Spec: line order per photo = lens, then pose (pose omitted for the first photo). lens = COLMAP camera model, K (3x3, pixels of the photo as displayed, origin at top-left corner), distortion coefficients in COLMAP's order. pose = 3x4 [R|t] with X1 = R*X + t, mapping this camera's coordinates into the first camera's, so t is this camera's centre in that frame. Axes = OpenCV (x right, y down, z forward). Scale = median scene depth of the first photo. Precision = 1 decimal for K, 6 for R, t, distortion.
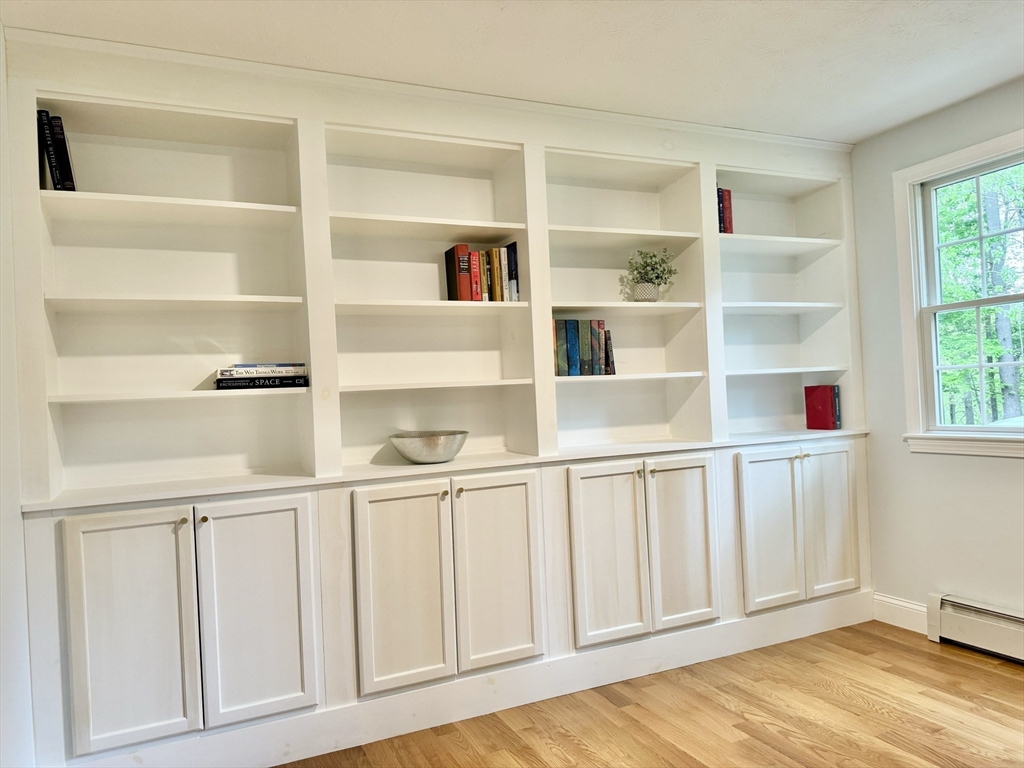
lens RADIAL K [[727.8, 0, 511.6], [0, 727.8, 387.2], [0, 0, 1]] dist [0.027109, -0.024569]
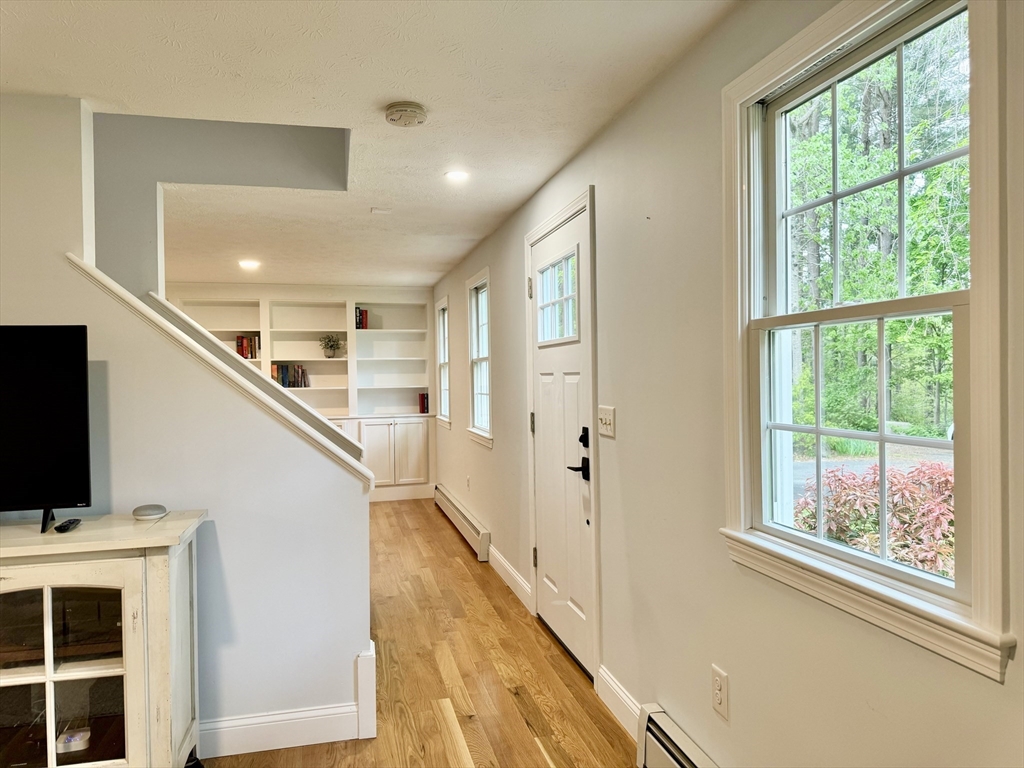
lens RADIAL K [[727.8, 0, 518.1], [0, 727.8, 386.3], [0, 0, 1]] dist [0.027109, -0.024569]
pose [[0.984300, 0.037797, -0.172407, 1.327486], [-0.033011, 0.998988, 0.030544, -0.123451], [0.173387, -0.024374, 0.984552, -1.376225]]
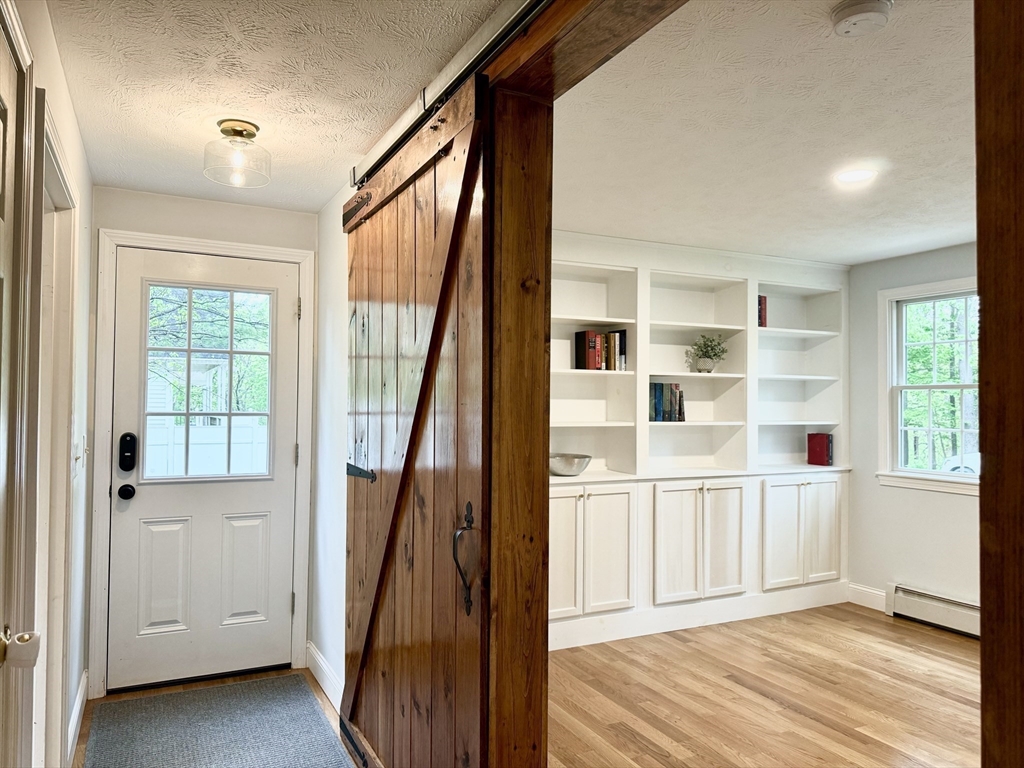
lens RADIAL K [[727.8, 0, 507.6], [0, 727.8, 384.6], [0, 0, 1]] dist [0.027109, -0.024569]
pose [[0.997898, 0.057727, 0.029466, -0.266610], [-0.057411, 0.998285, -0.011449, -0.055257], [-0.030076, 0.009733, 0.999500, -0.465030]]
